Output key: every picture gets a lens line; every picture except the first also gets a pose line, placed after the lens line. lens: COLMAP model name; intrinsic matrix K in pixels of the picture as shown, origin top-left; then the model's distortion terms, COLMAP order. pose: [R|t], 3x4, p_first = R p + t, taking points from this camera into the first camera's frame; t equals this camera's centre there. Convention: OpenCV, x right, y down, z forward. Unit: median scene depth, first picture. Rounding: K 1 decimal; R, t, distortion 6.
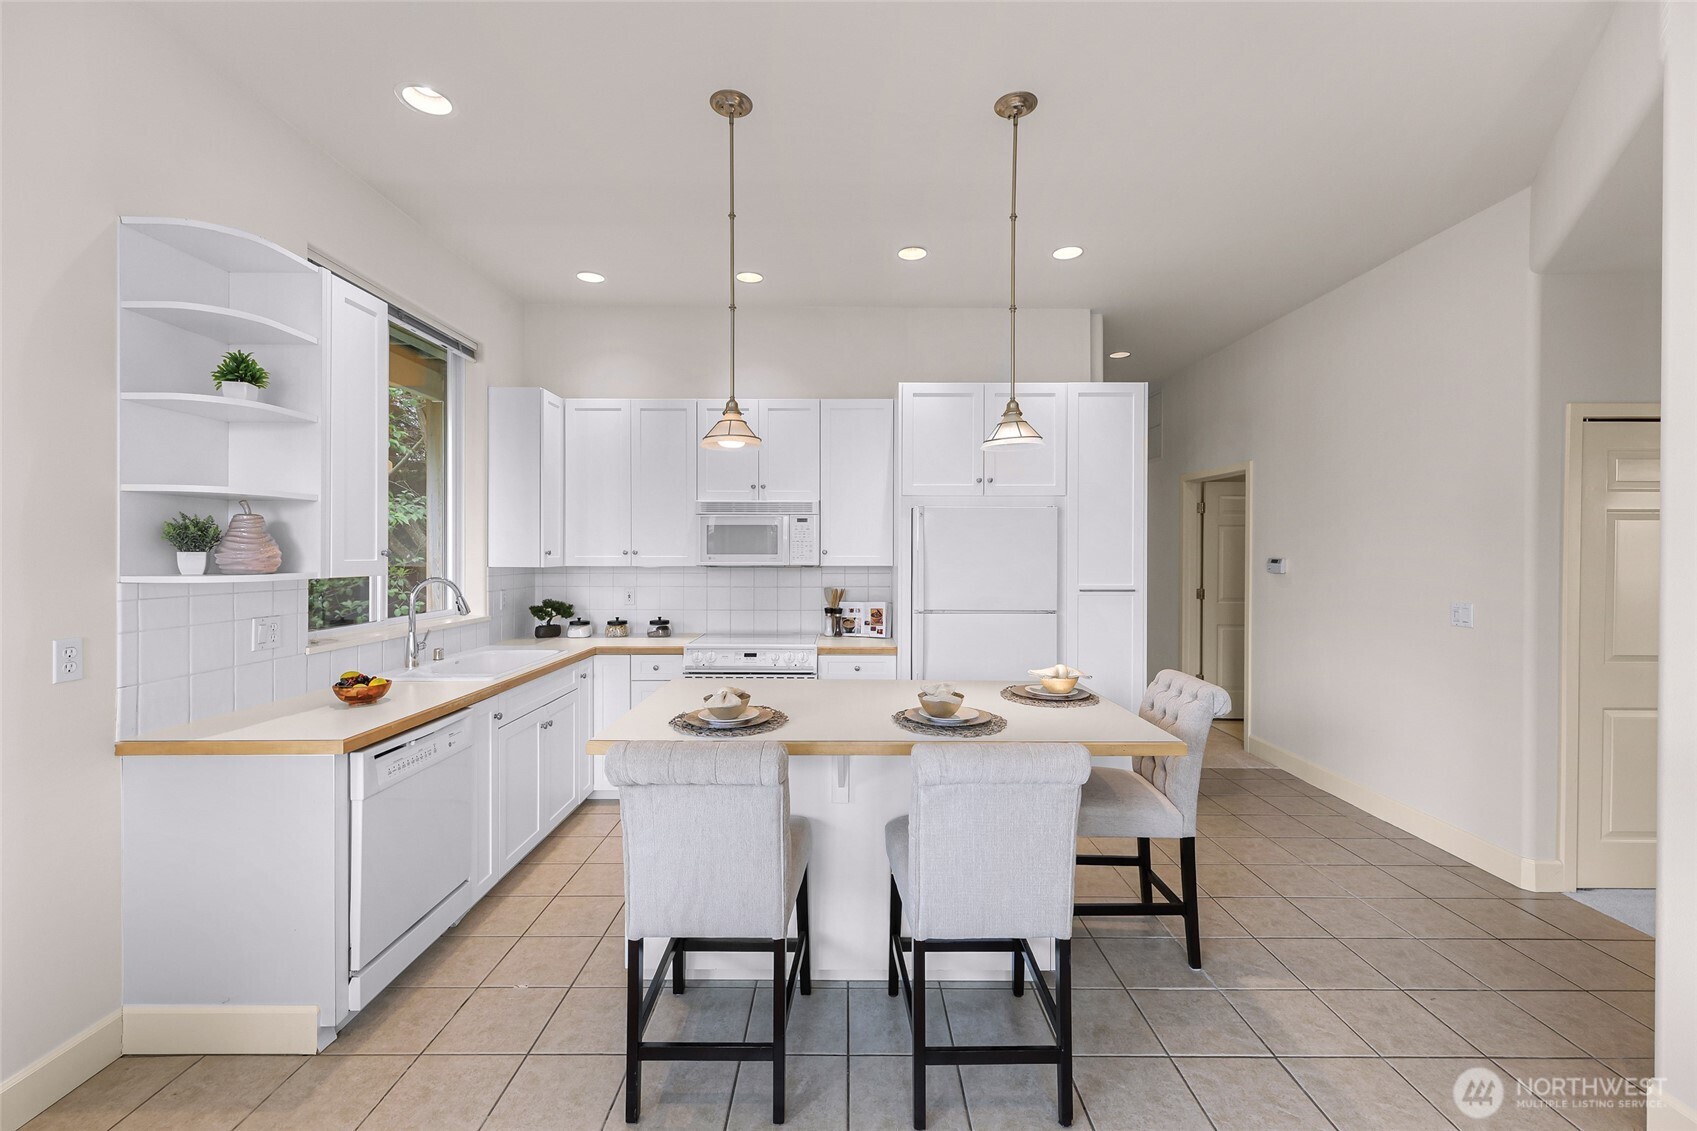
lens RADIAL K [[671.1, 0, 848.1], [0, 671.1, 553.1], [0, 0, 1]] dist [-0.000835, -0.000419]
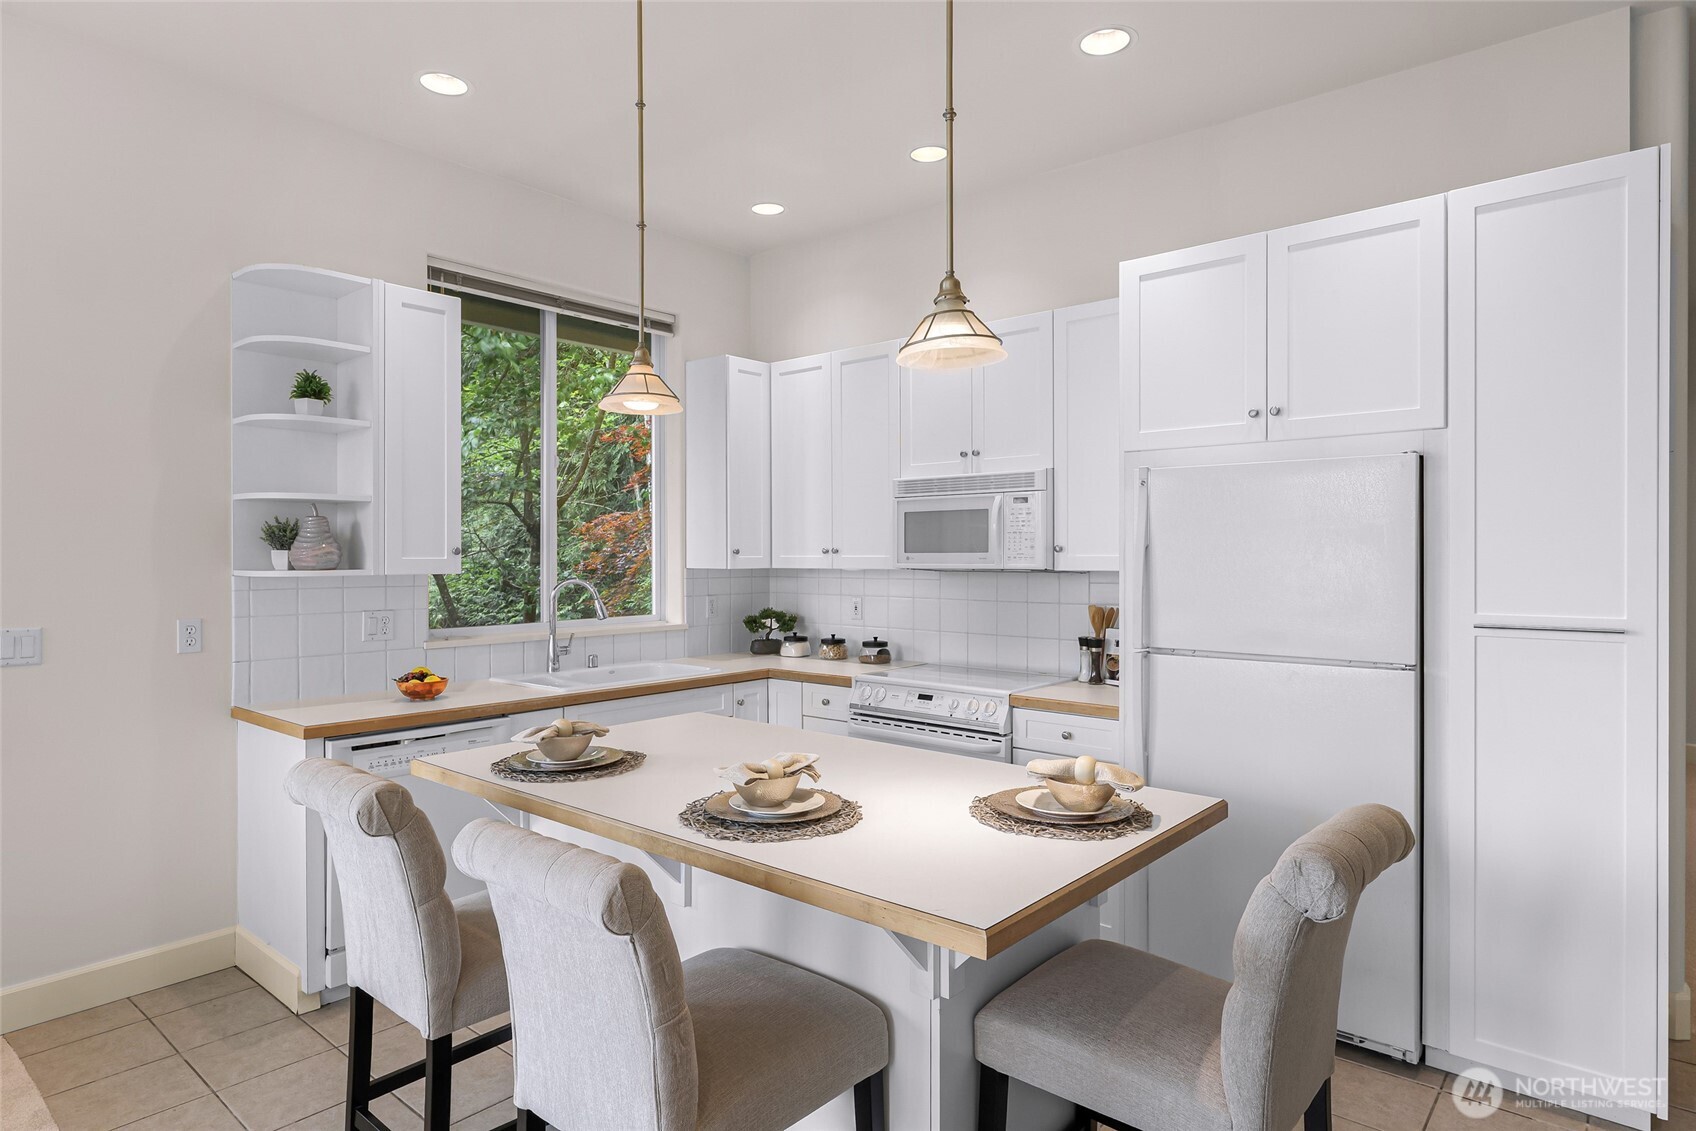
lens RADIAL K [[934.0, 0, 847.3], [0, 934.0, 556.8], [0, 0, 1]] dist [-0.000052, 0.001038]
pose [[0.763446, -0.000832, -0.645871, 0.416875], [0.002167, 0.999997, 0.001273, 0.005006], [0.645868, -0.002371, 0.763445, 0.207615]]
